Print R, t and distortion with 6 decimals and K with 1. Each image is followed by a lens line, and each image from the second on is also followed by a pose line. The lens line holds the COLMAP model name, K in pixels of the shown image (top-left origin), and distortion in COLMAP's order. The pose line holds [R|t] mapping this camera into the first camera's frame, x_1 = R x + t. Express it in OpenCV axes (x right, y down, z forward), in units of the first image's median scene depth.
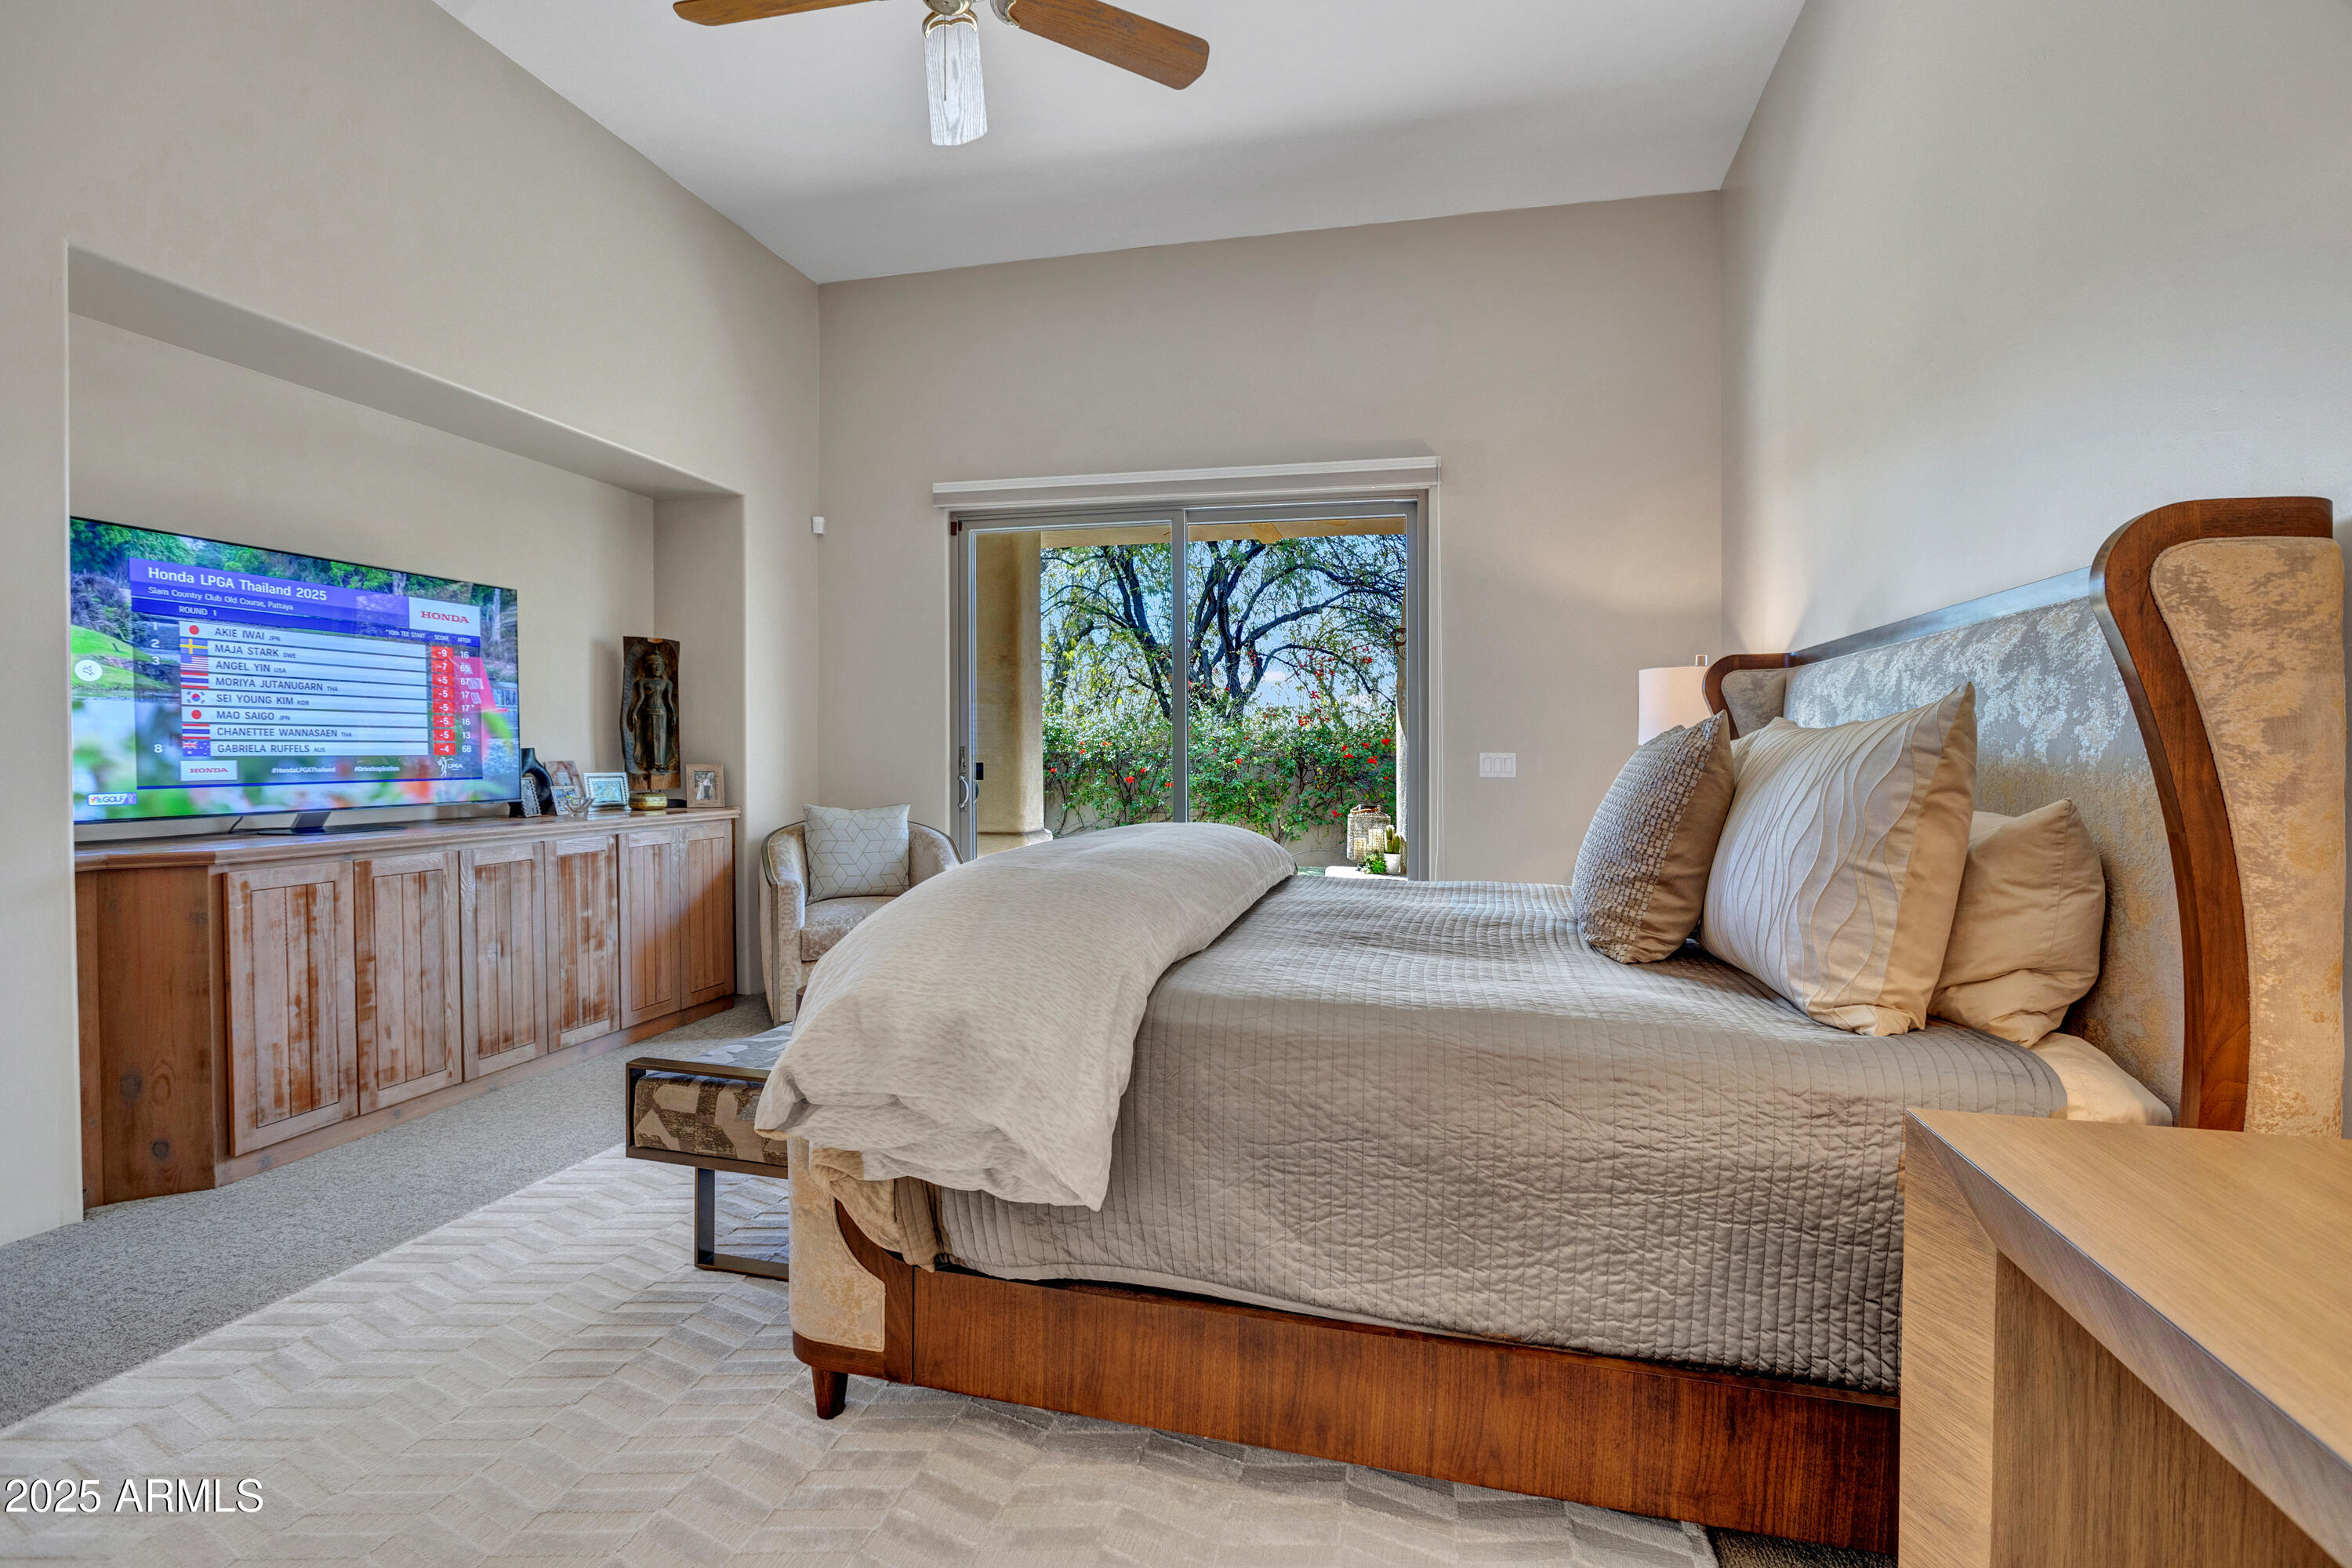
lens RADIAL K [[1104.8, 0, 1169.6], [0, 1104.8, 768.9], [0, 0, 1]] dist [-0.031923, 0.010472]
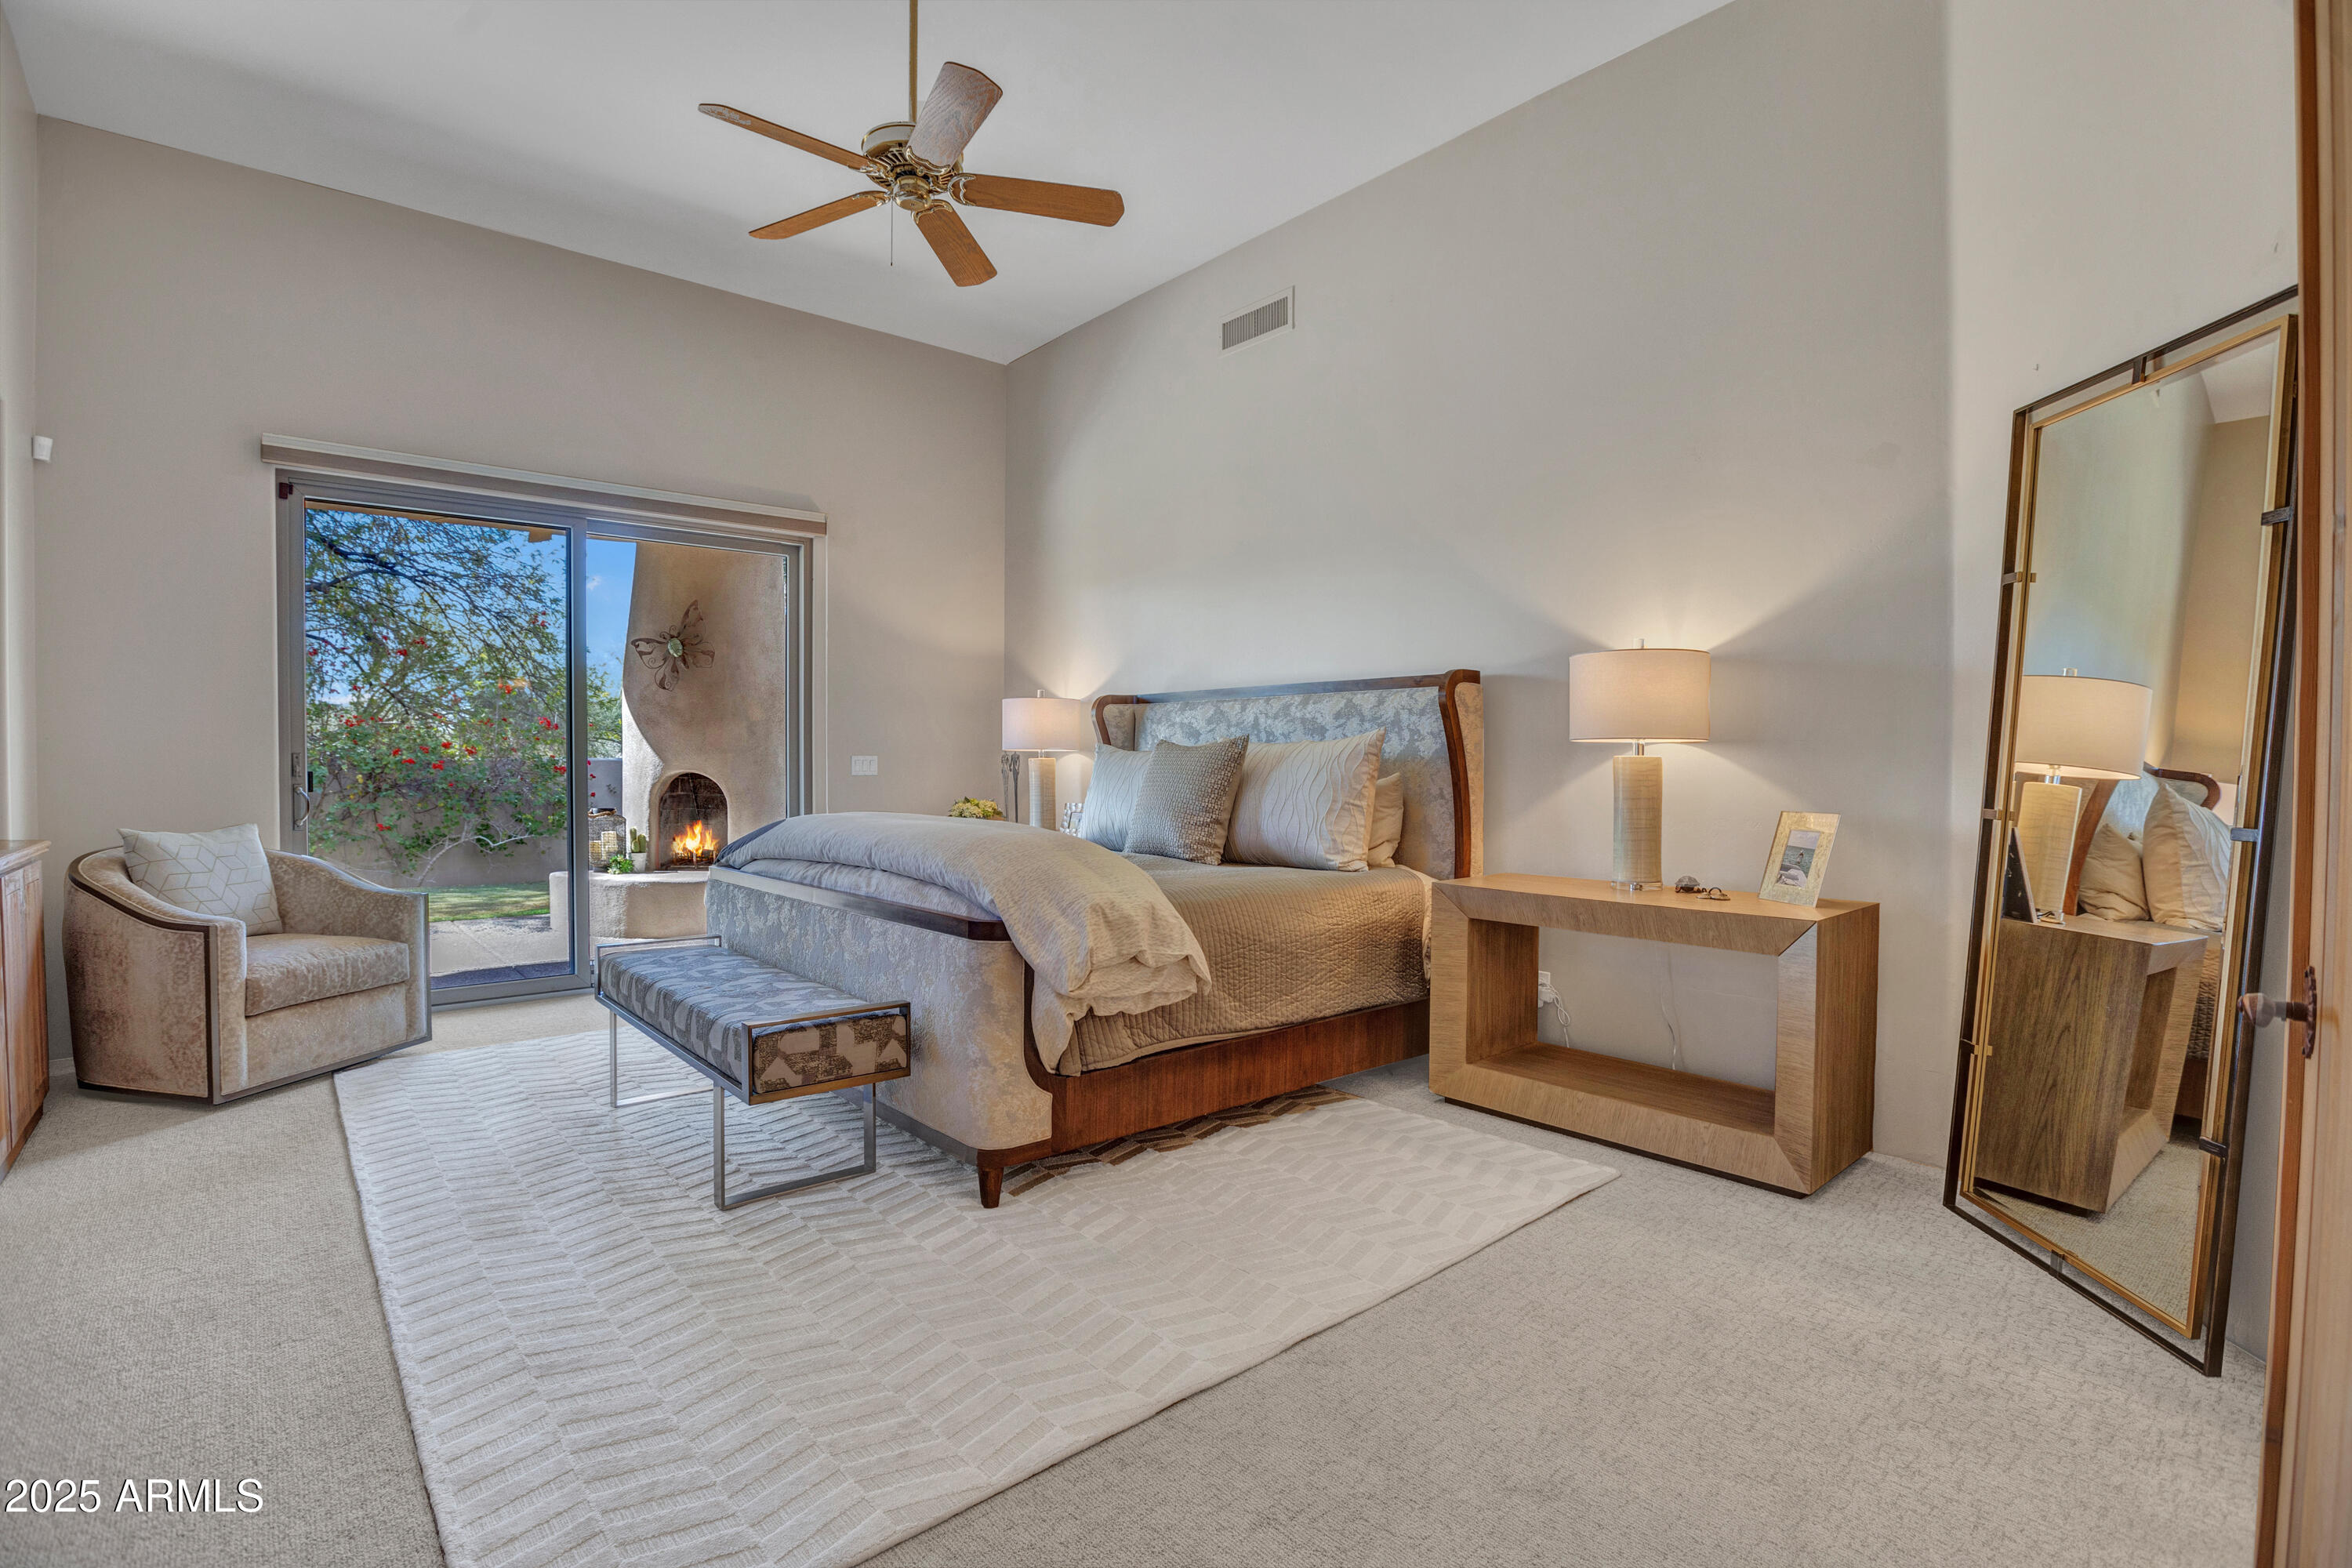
lens RADIAL K [[1104.8, 0, 1176.3], [0, 1104.8, 776.9], [0, 0, 1]] dist [-0.031923, 0.010472]
pose [[0.576543, -0.022762, 0.816750, -1.249257], [0.016837, 0.999731, 0.015976, -0.009639], [-0.816893, 0.004540, 0.576771, -0.058858]]
